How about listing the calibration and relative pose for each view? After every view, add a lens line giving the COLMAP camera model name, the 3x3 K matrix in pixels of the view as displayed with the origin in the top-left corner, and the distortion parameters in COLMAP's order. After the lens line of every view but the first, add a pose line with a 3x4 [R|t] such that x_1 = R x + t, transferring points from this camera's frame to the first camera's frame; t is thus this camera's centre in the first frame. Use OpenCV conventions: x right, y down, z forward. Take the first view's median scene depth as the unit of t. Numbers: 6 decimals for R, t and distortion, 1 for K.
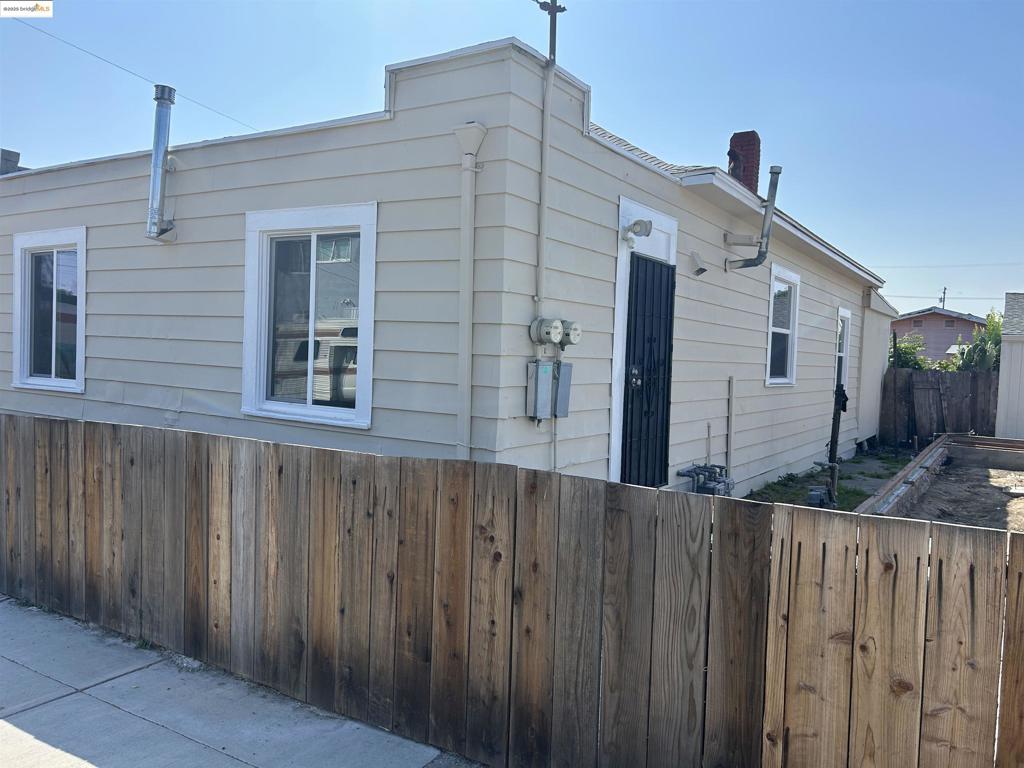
lens RADIAL K [[769.9, 0, 516.2], [0, 769.9, 389.8], [0, 0, 1]] dist [0.053274, -0.037217]
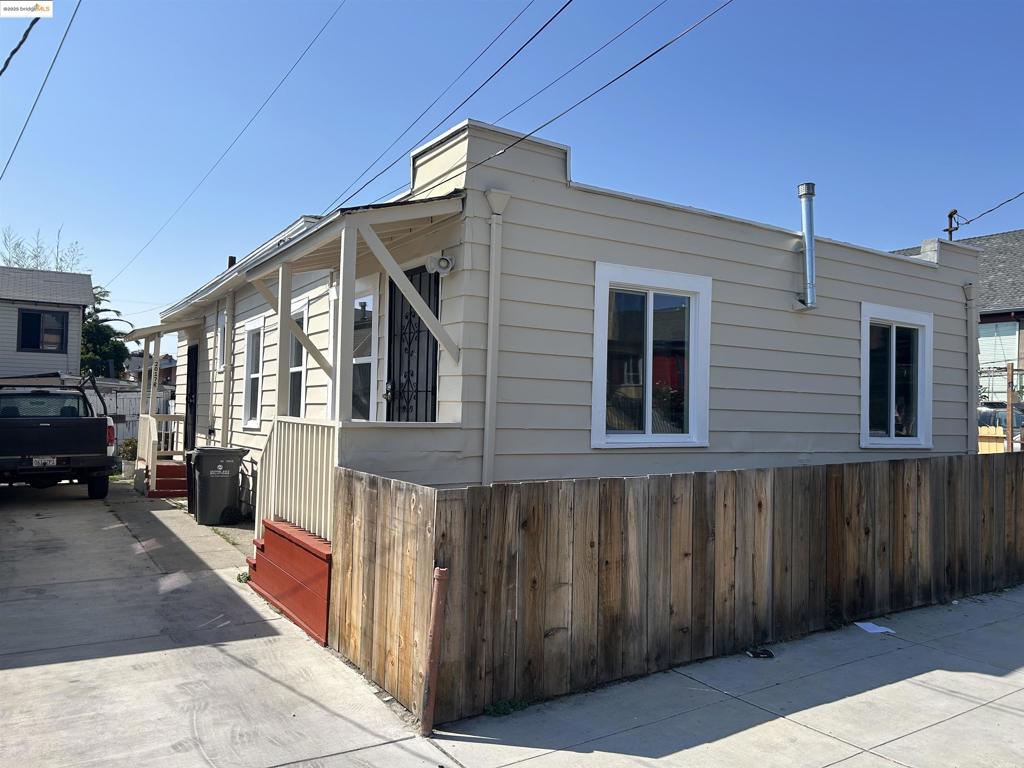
lens RADIAL K [[769.9, 0, 517.5], [0, 769.9, 378.1], [0, 0, 1]] dist [0.053274, -0.037217]
pose [[0.411004, 0.006253, 0.911612, -1.658456], [0.034536, 0.999152, -0.022424, -0.072765], [-0.910979, 0.040700, 0.410439, 0.885143]]
